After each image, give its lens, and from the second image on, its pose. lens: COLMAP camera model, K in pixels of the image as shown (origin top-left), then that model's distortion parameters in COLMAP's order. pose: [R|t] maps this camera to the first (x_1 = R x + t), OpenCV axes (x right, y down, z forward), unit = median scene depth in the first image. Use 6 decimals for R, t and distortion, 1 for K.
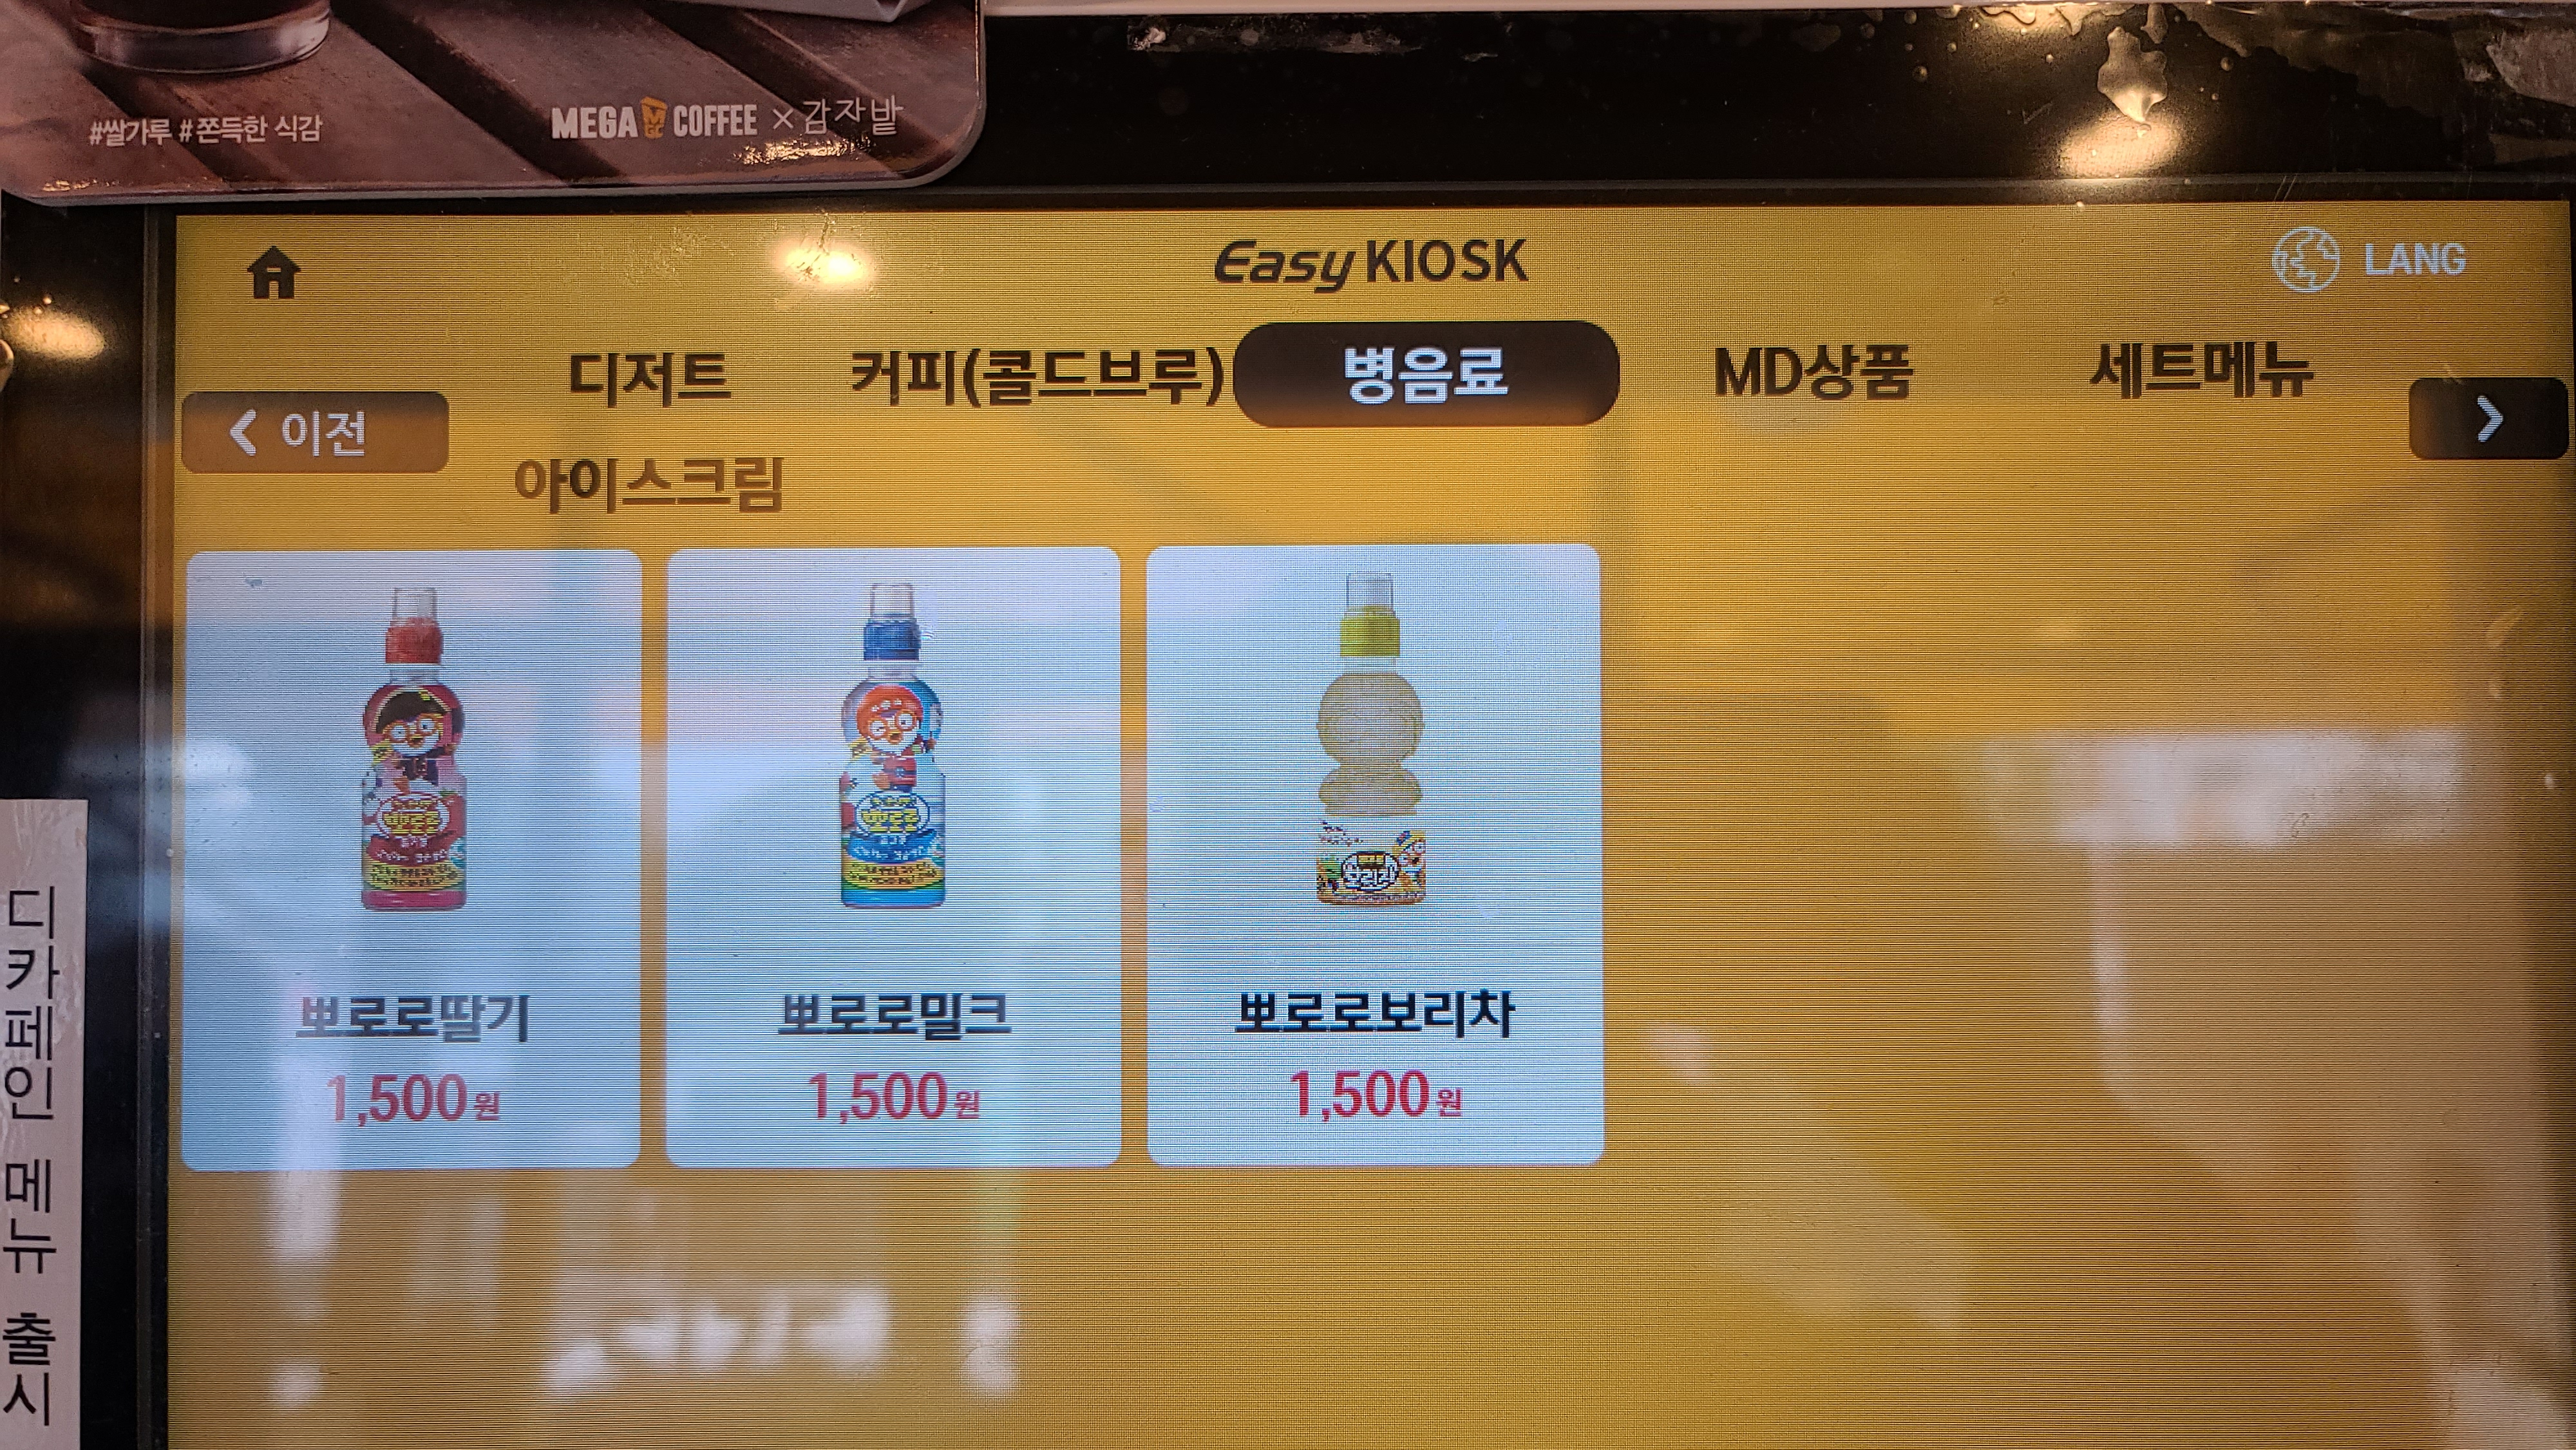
lens RADIAL K [[1909.6, 0, 1304.5], [0, 1909.6, 676.8], [0, 0, 1]] dist [0.039203, -0.080808]
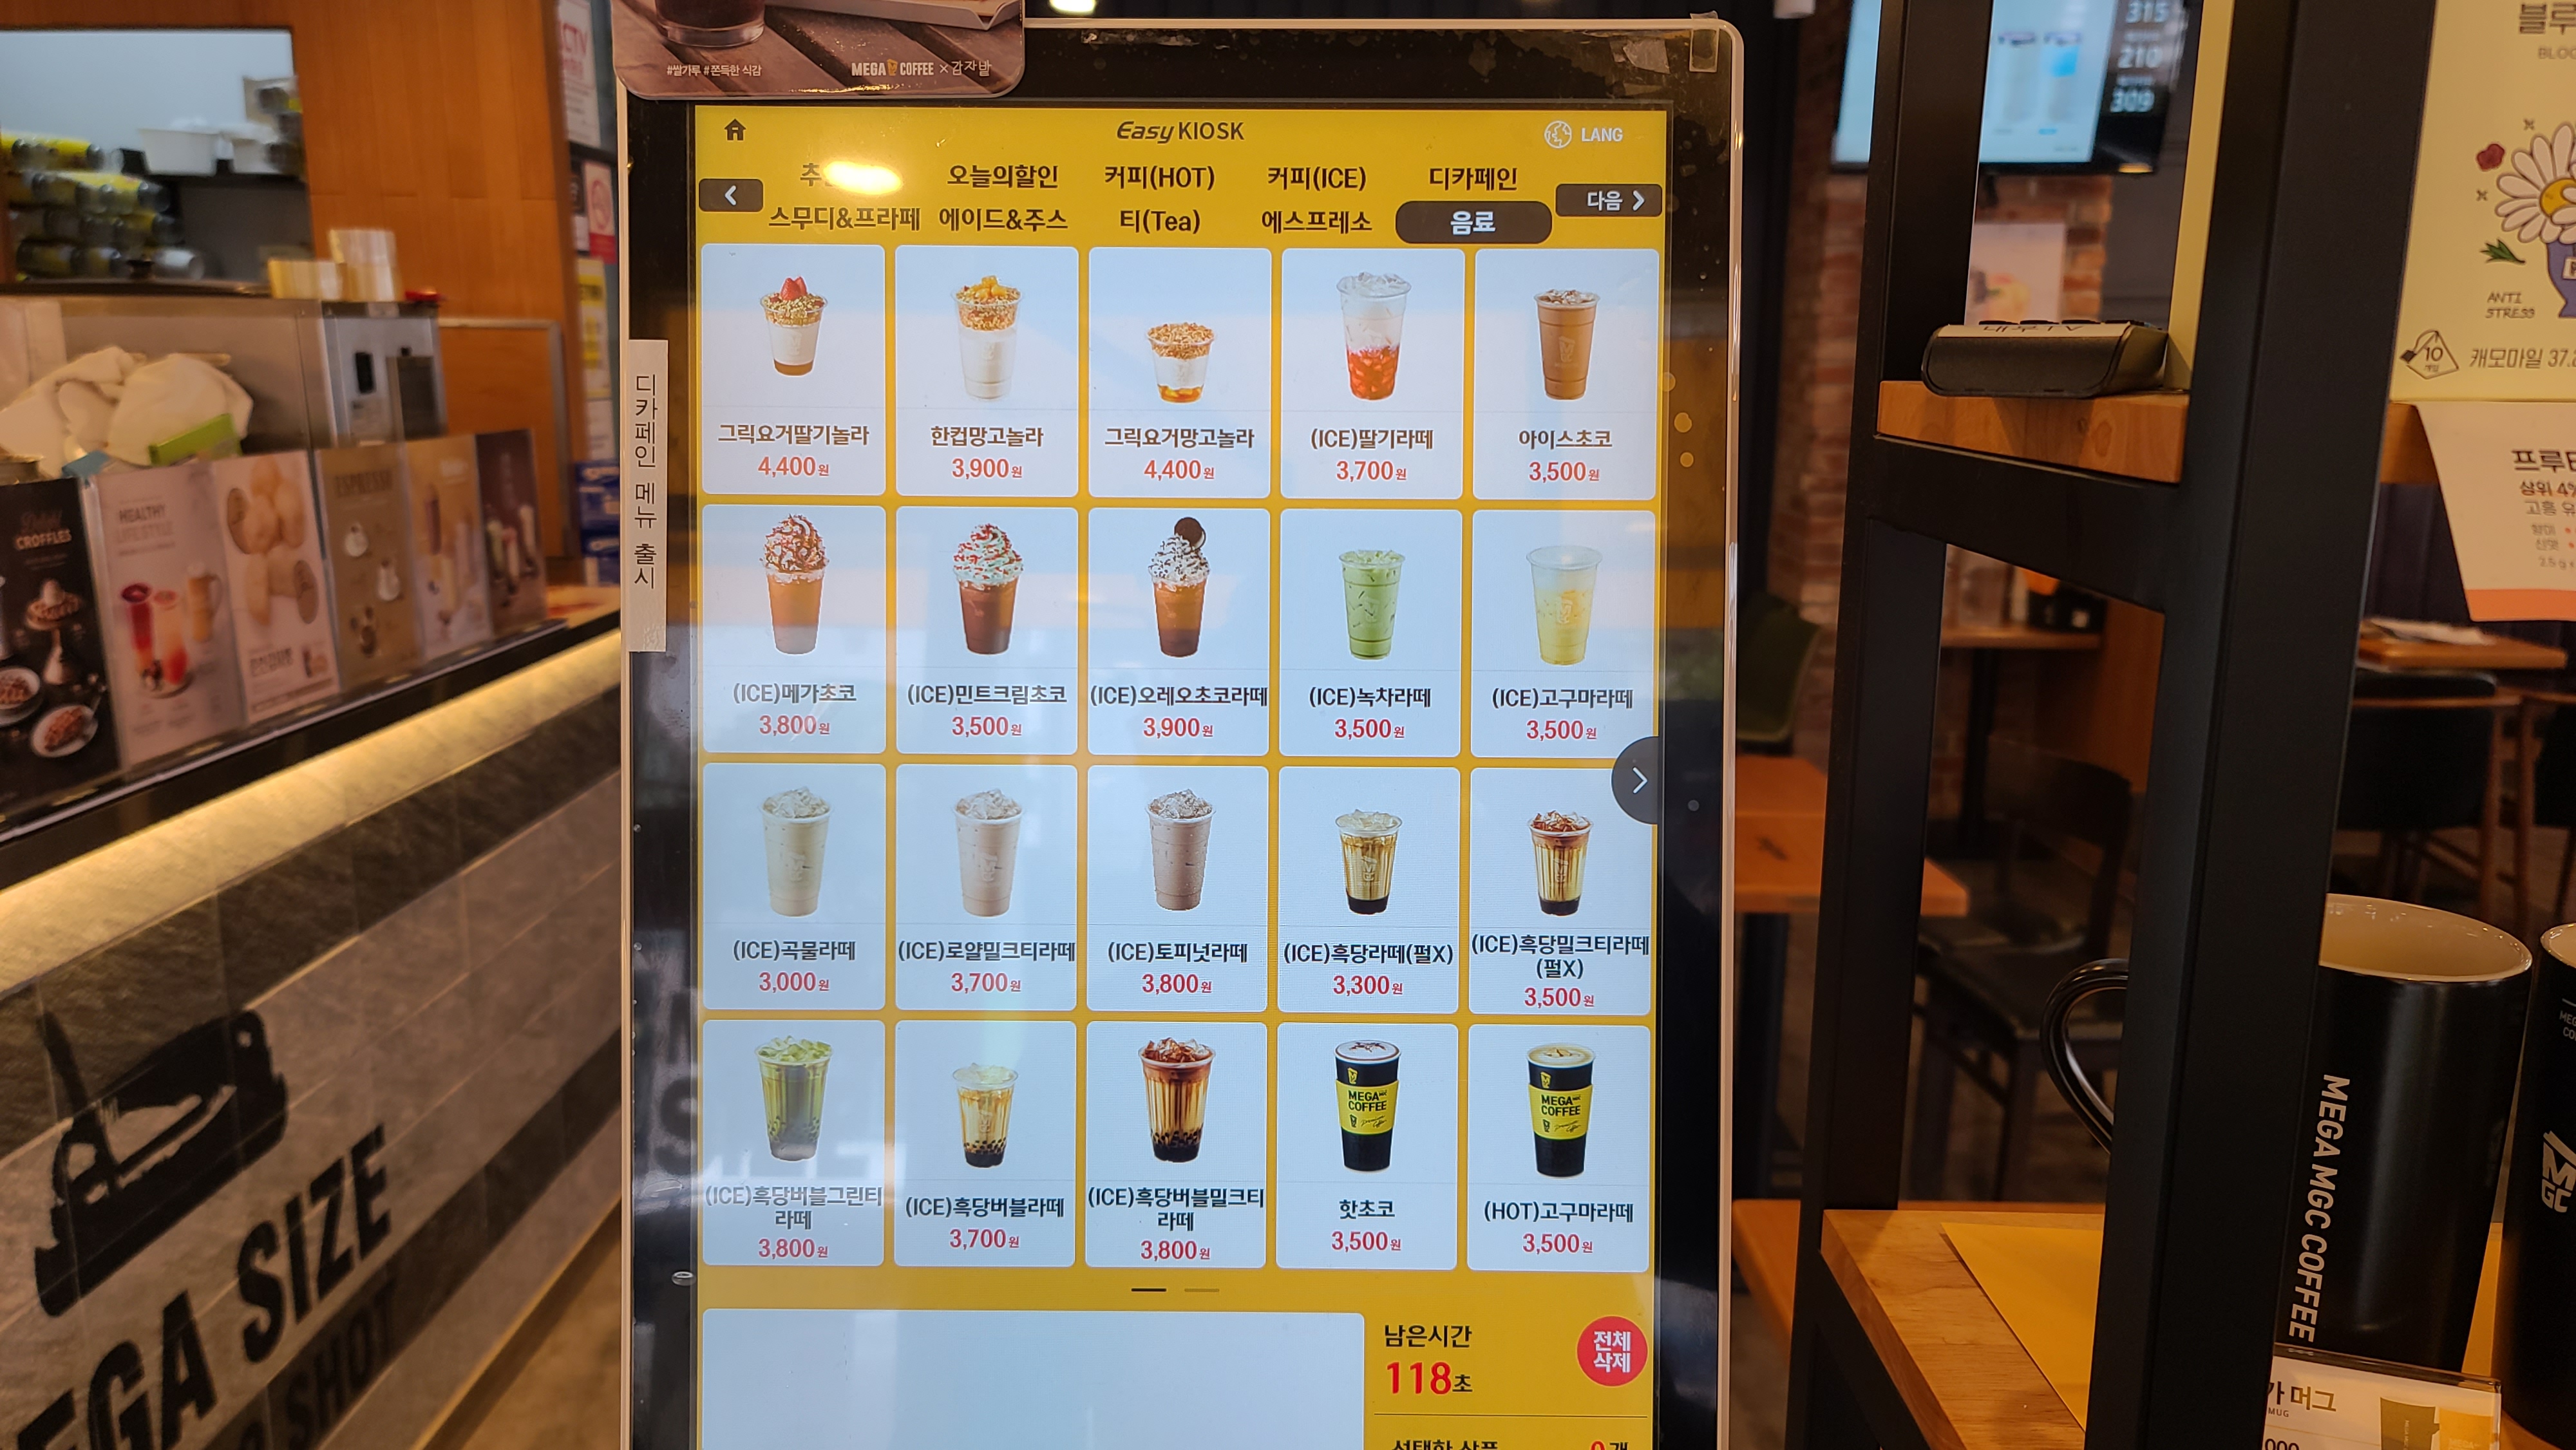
lens RADIAL K [[1909.6, 0, 1304.4], [0, 1909.6, 739.7], [0, 0, 1]] dist [0.039203, -0.080808]
pose [[0.999933, 0.010098, 0.005654, 0.188840], [-0.010420, 0.998134, 0.060161, 0.416629], [-0.005036, -0.060215, 0.998173, -1.513933]]
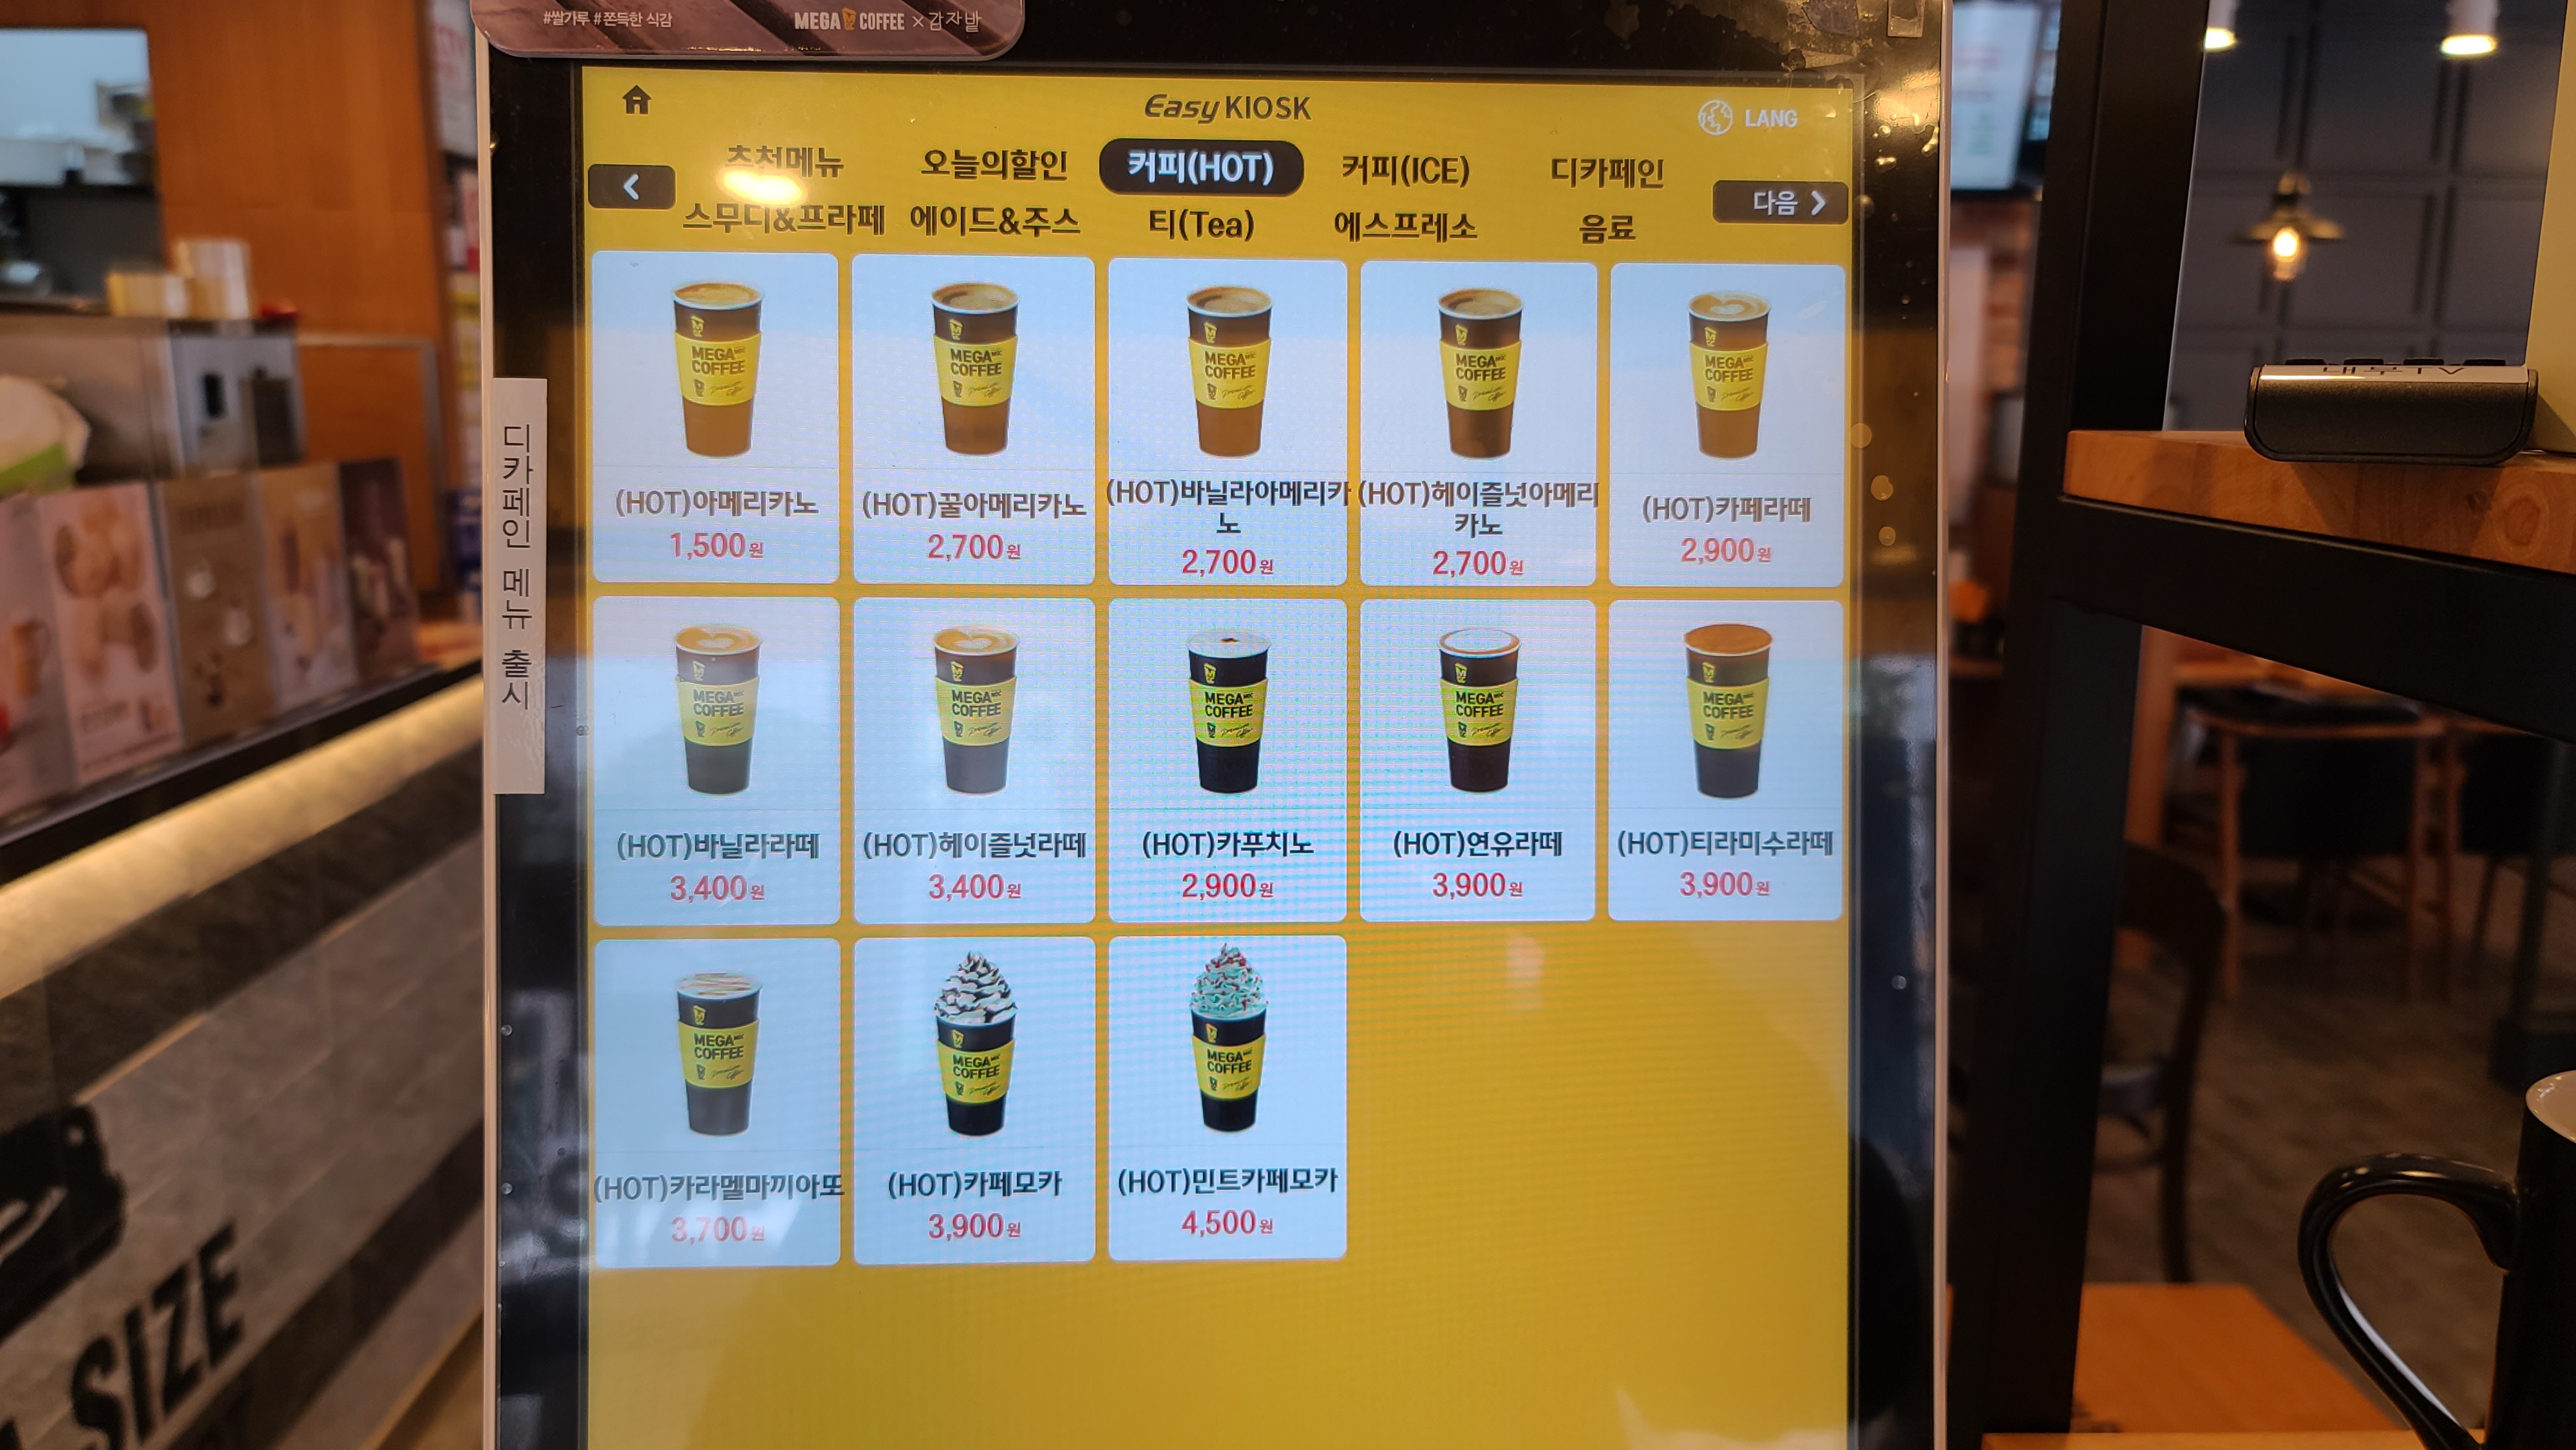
lens RADIAL K [[1909.6, 0, 1304.7], [0, 1909.6, 732.4], [0, 0, 1]] dist [0.039203, -0.080808]
pose [[0.998251, 0.003493, 0.059010, 0.000841], [-0.006193, 0.998939, 0.045628, 0.312827], [-0.058788, -0.045914, 0.997214, -0.917656]]
